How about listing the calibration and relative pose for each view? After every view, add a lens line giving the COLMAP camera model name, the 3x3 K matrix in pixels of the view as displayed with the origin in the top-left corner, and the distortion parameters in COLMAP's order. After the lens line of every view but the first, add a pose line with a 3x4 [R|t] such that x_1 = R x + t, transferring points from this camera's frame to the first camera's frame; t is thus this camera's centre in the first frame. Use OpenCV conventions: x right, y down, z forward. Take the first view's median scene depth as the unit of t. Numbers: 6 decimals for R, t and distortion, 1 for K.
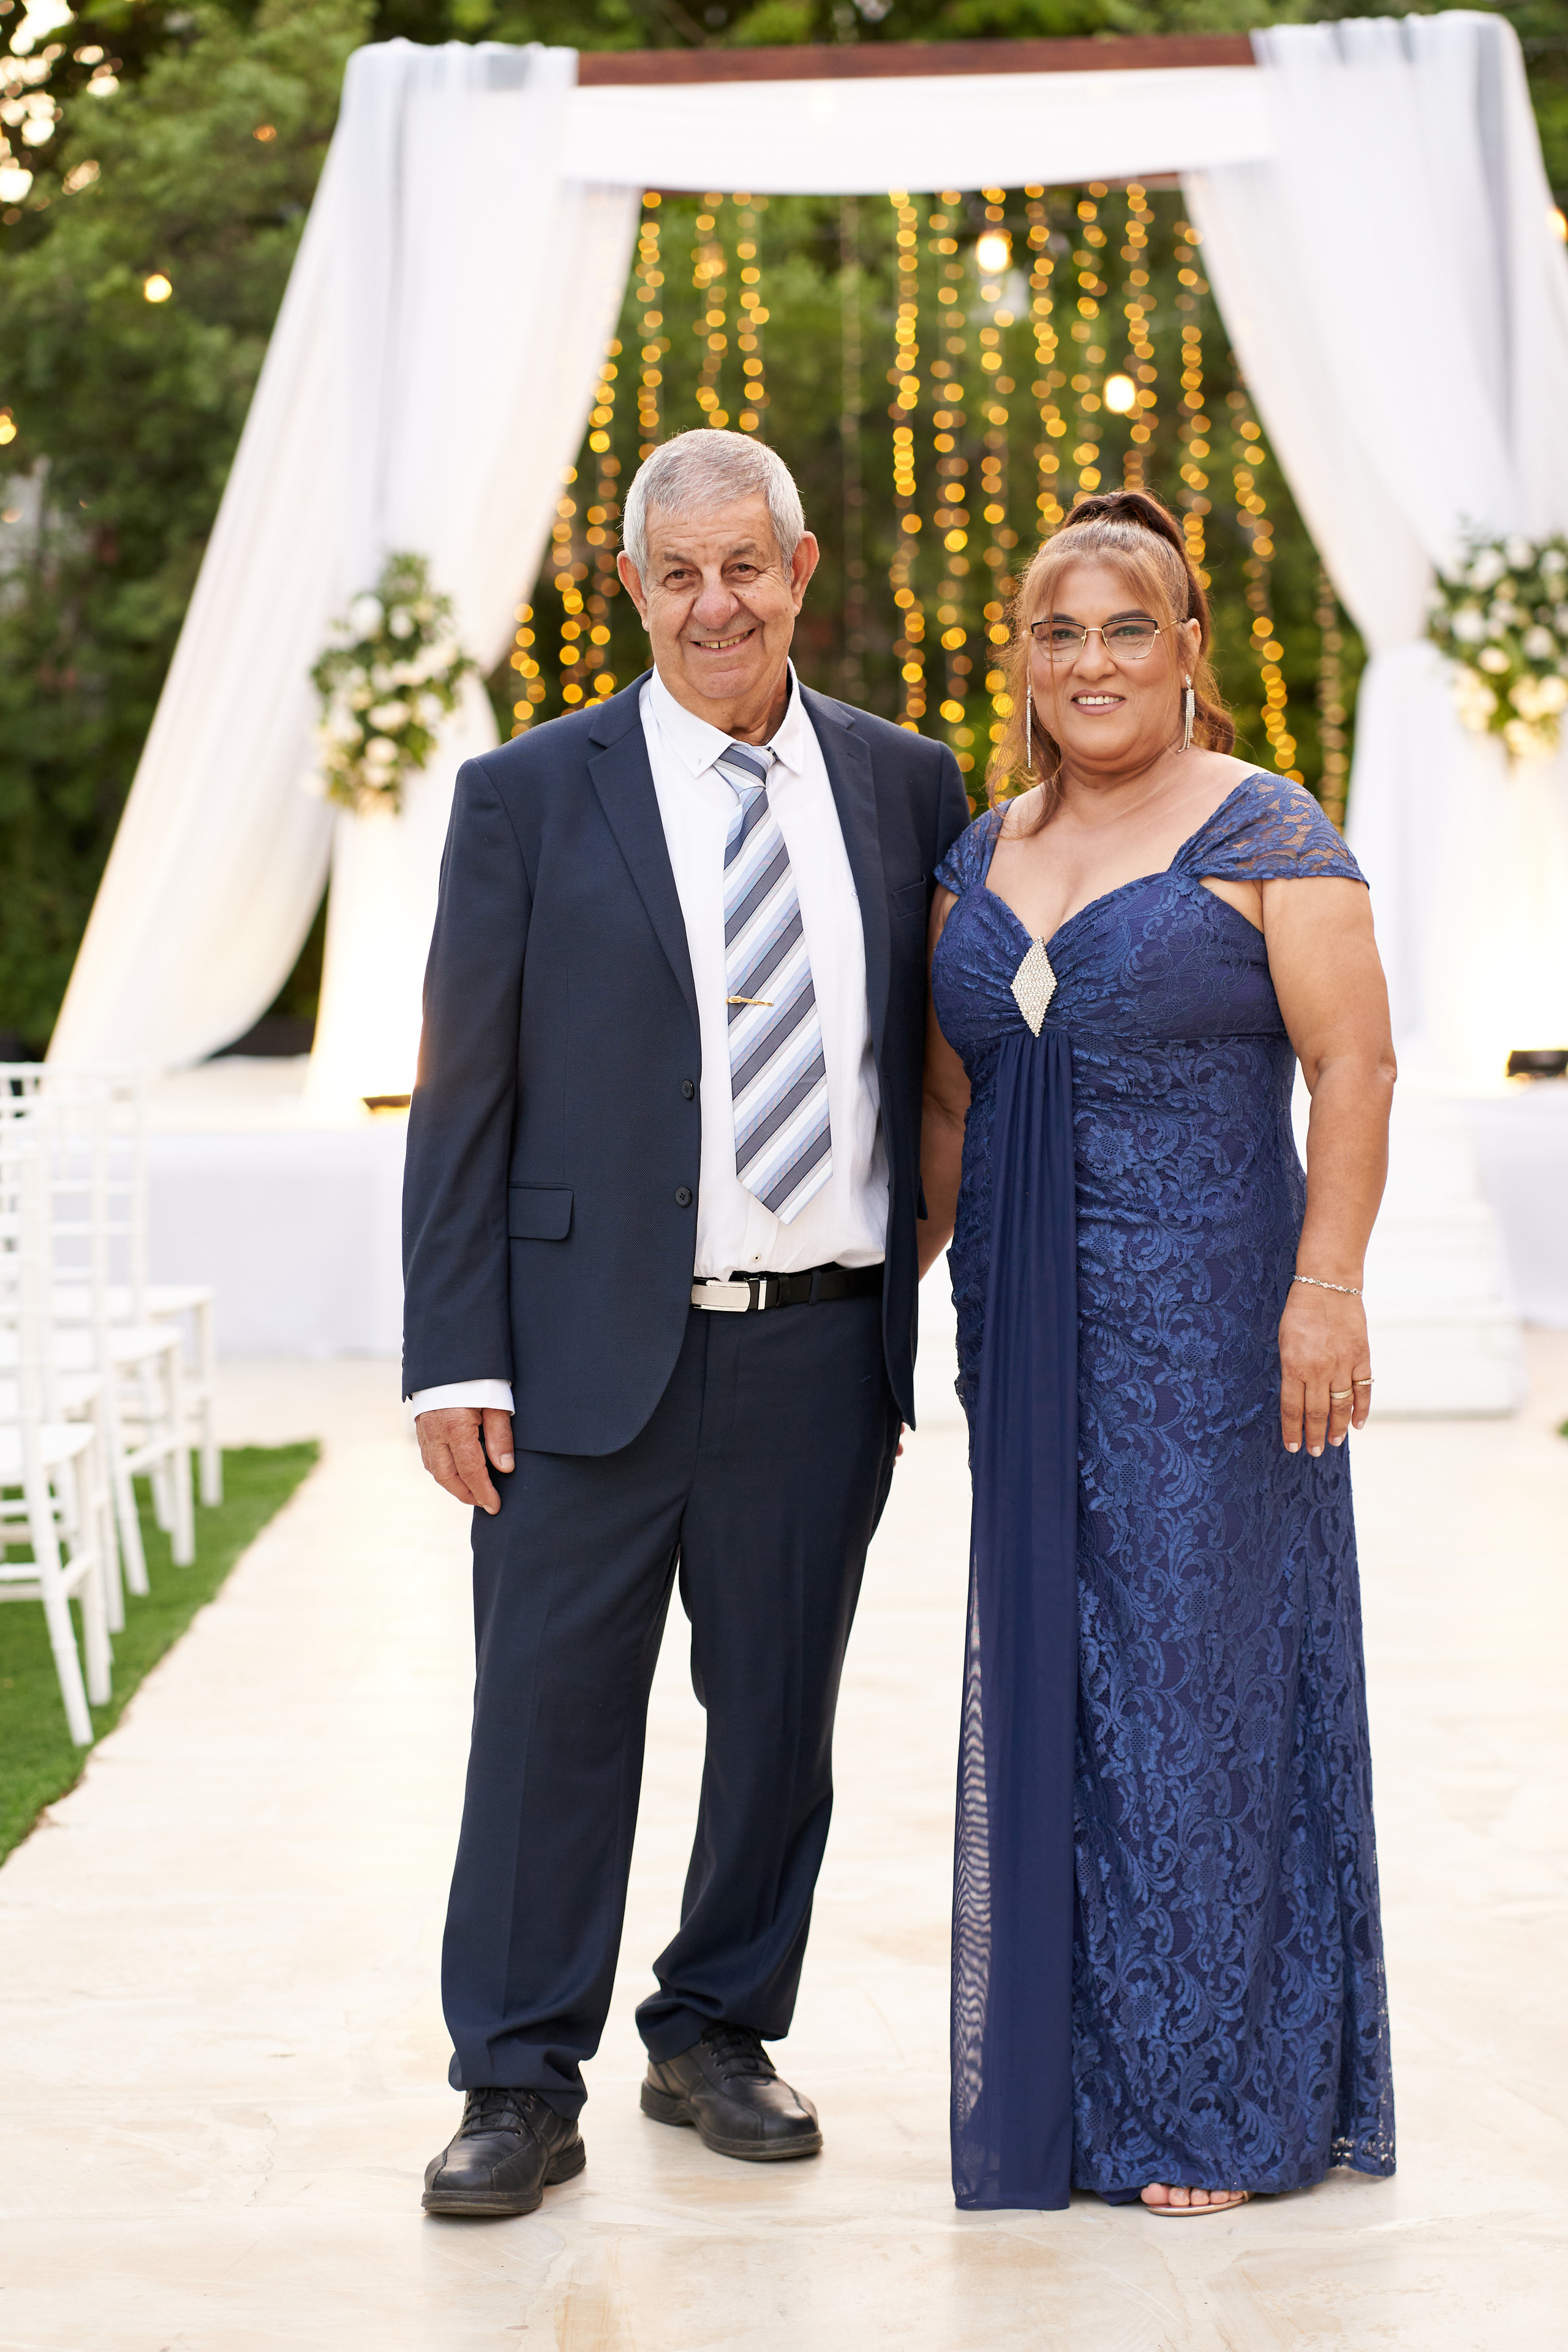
lens RADIAL K [[6086.0, 0, 749.6], [0, 6086.0, 1152.5], [0, 0, 1]] dist [-0.009807, 0.000000]
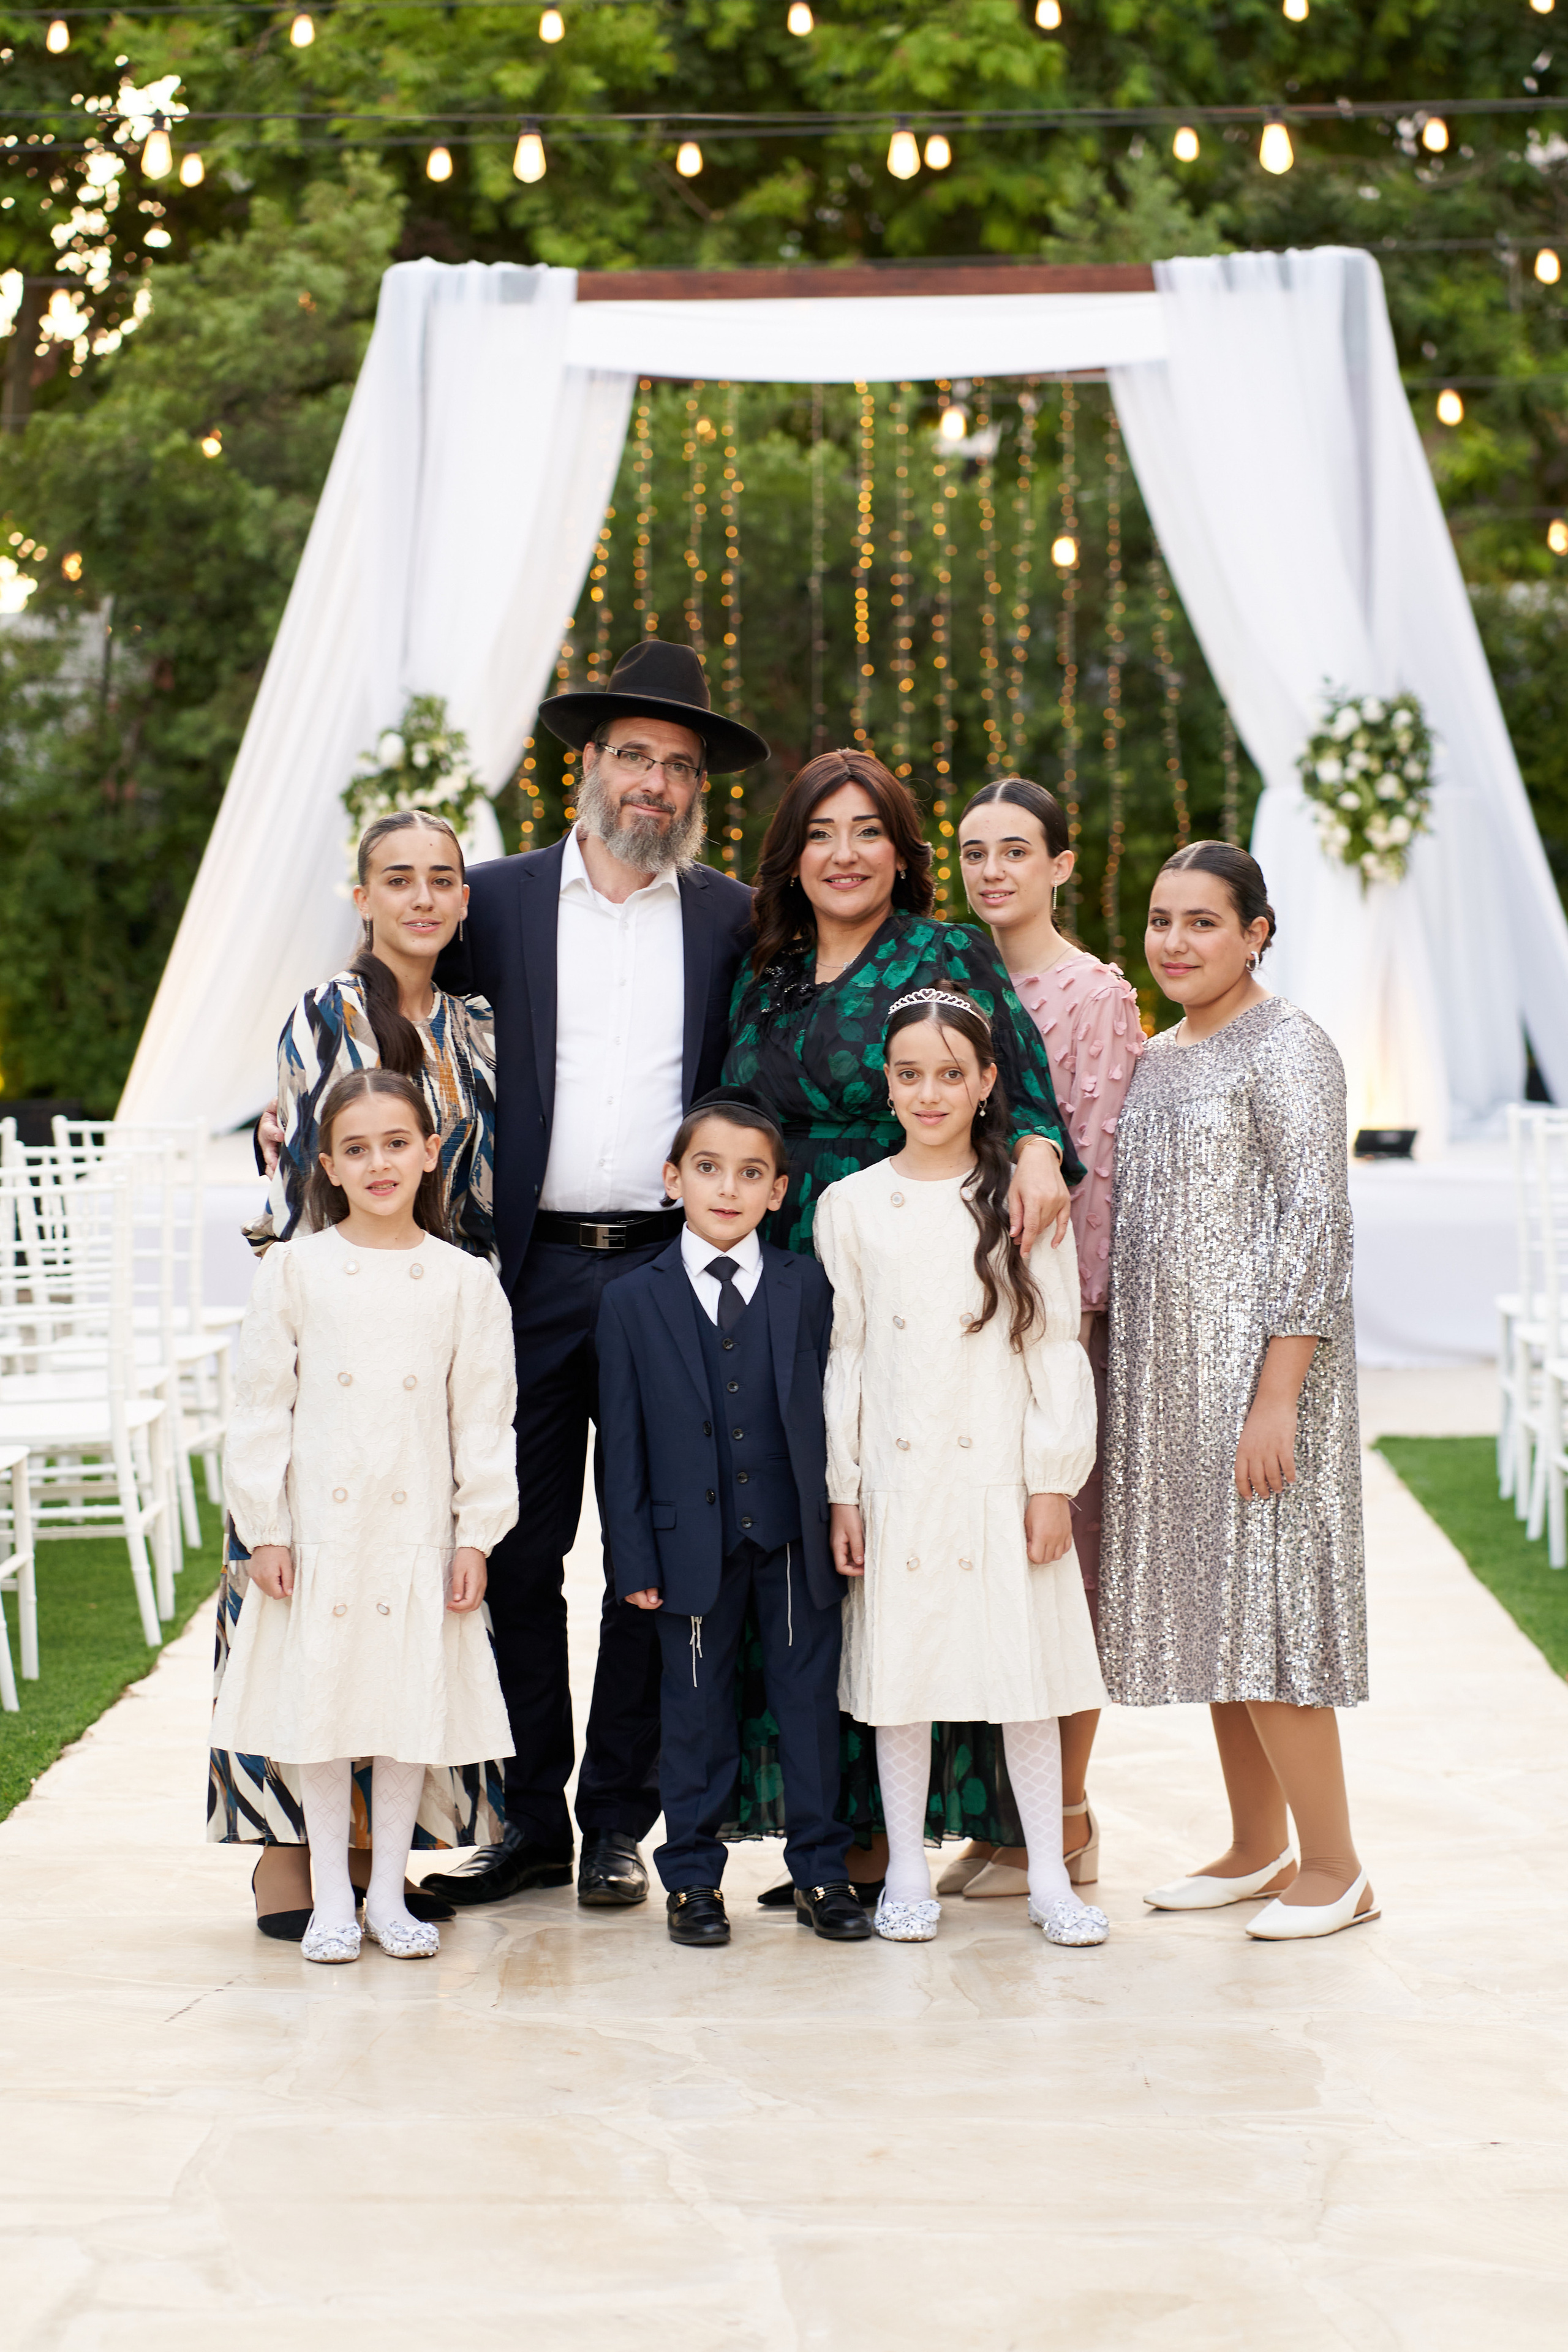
lens RADIAL K [[6086.0, 0, 898.2], [0, 6086.0, 1254.0], [0, 0, 1]] dist [-0.009807, 0.000000]
pose [[0.999695, 0.013879, 0.020419, 0.010422], [-0.013909, 0.999902, 0.001287, 0.005522], [-0.020399, -0.001571, 0.999791, -0.150351]]
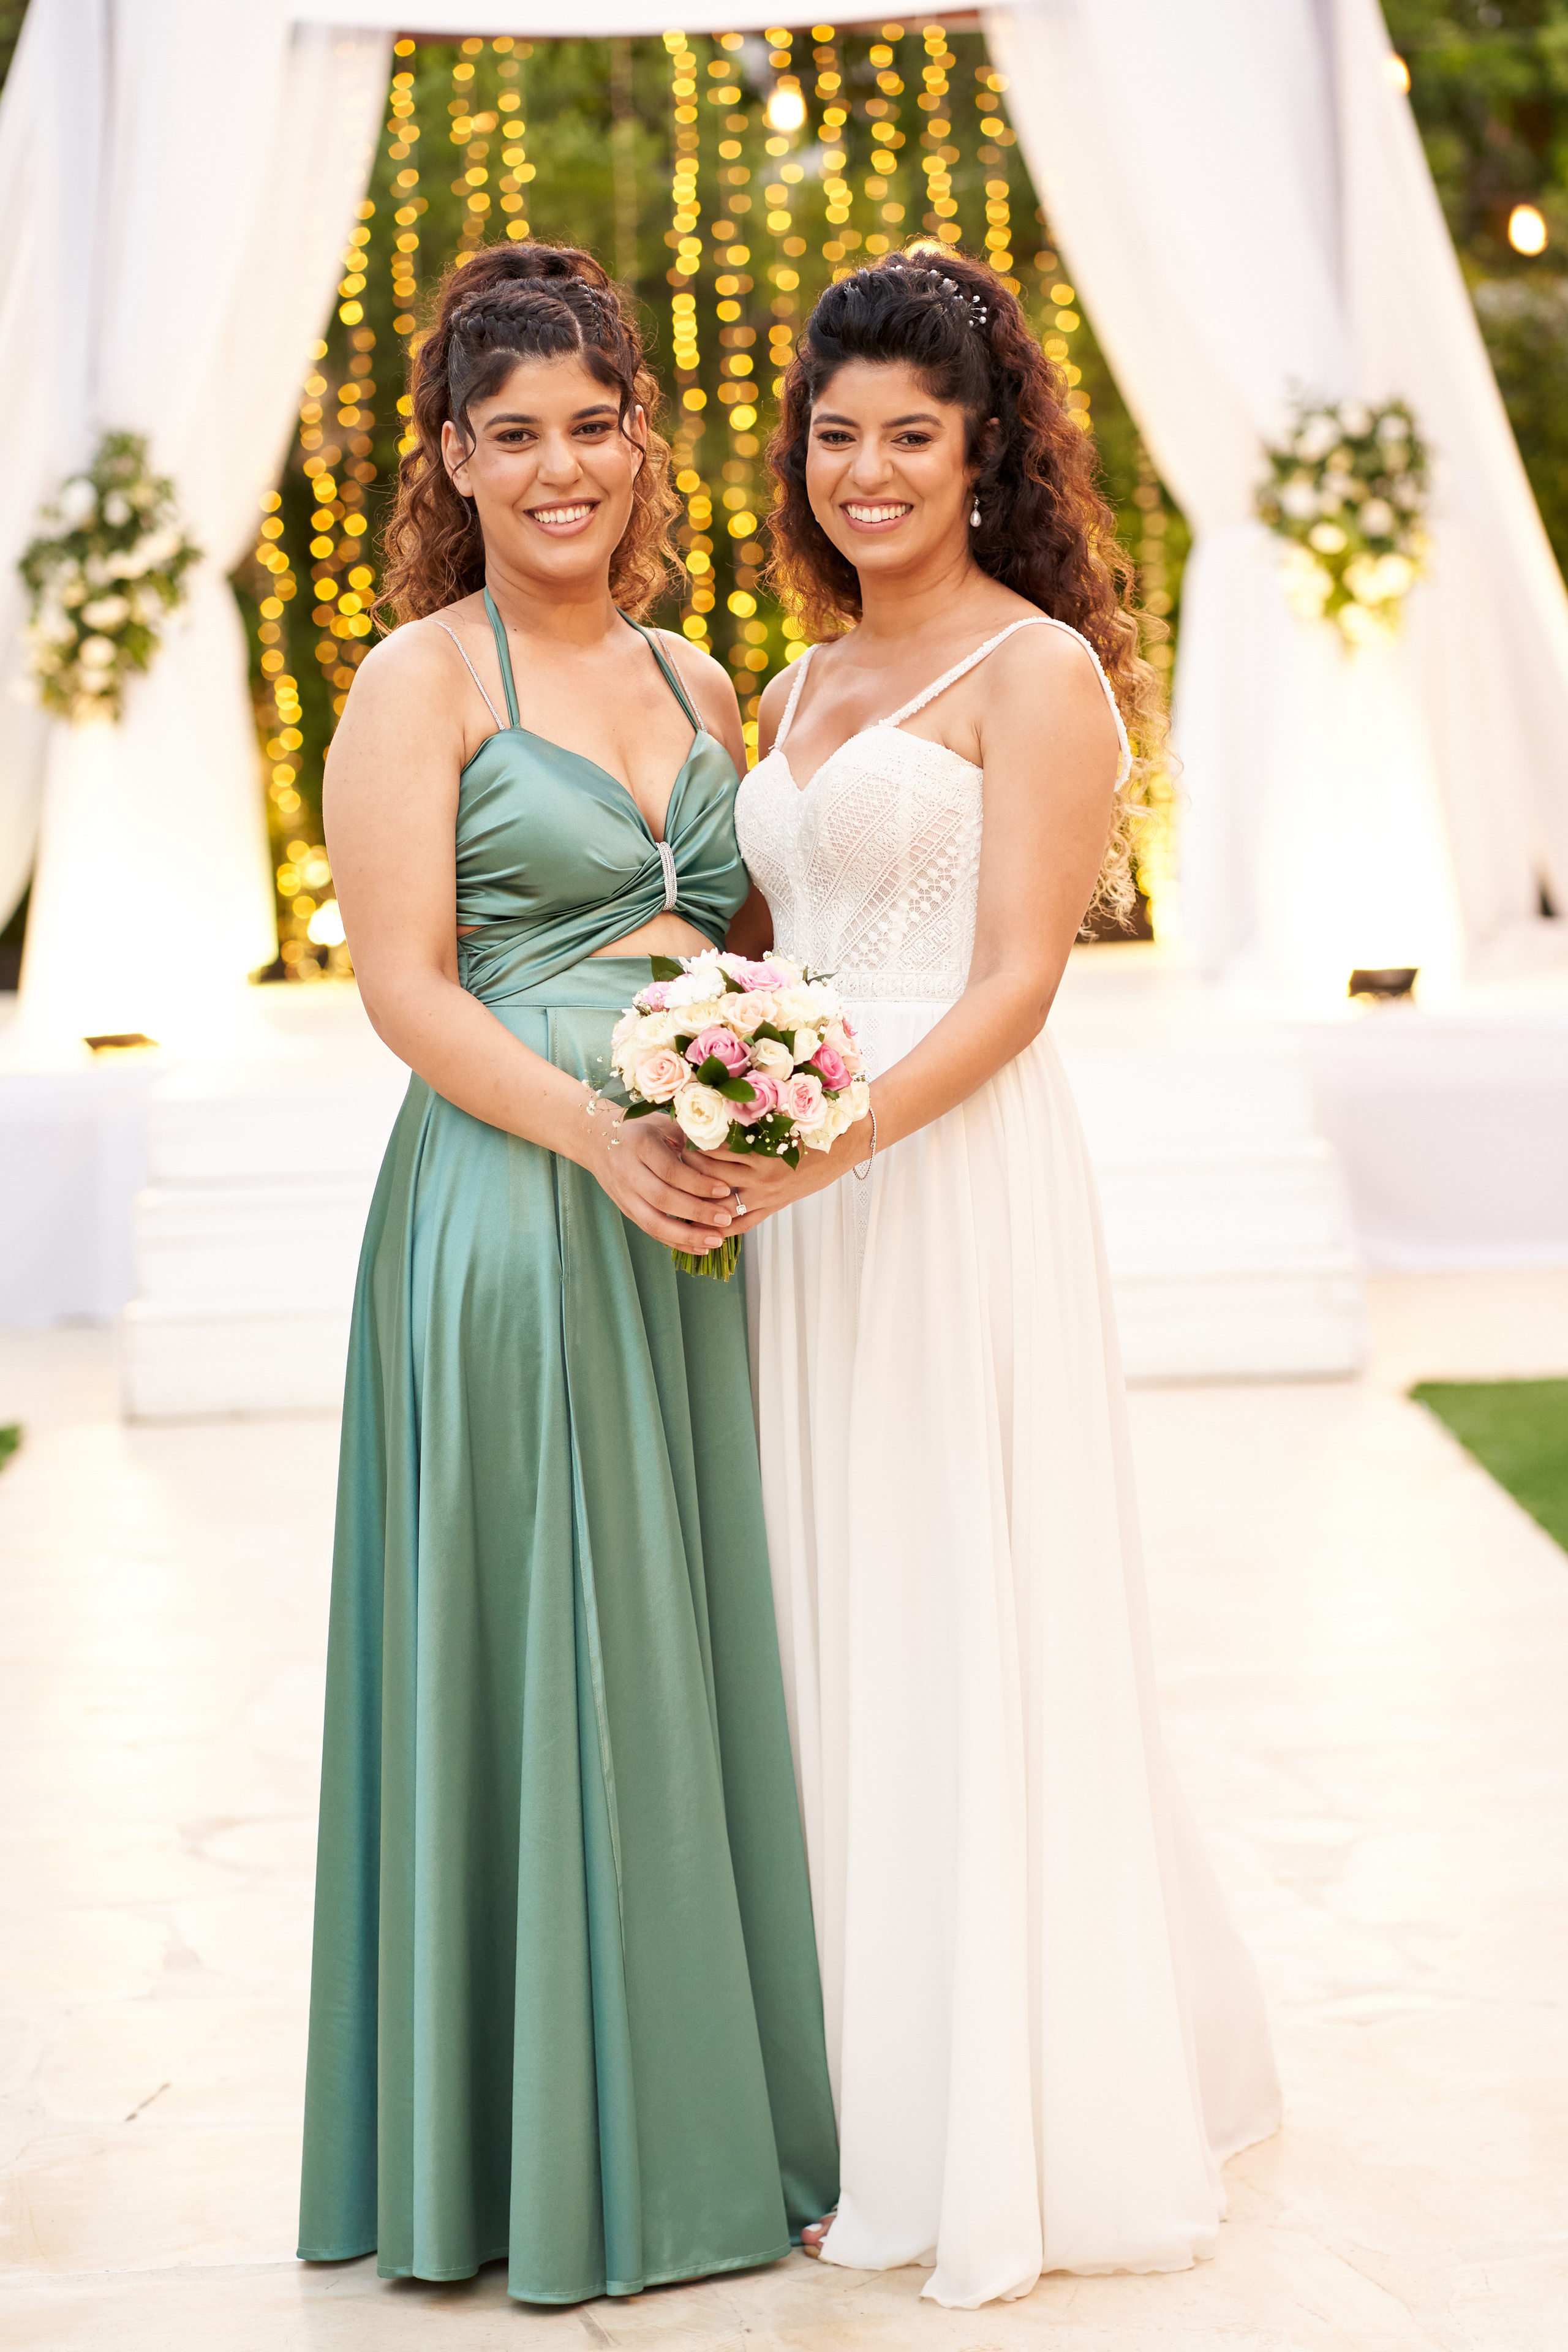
lens RADIAL K [[6086.0, 0, 799.9], [0, 6086.0, 1162.0], [0, 0, 1]] dist [-0.009807, 0.000000]
pose [[0.999397, -0.013803, 0.031849, 0.011811], [0.013306, 0.999787, 0.015773, -0.002897], [-0.032060, -0.015340, 0.999368, 0.082974]]
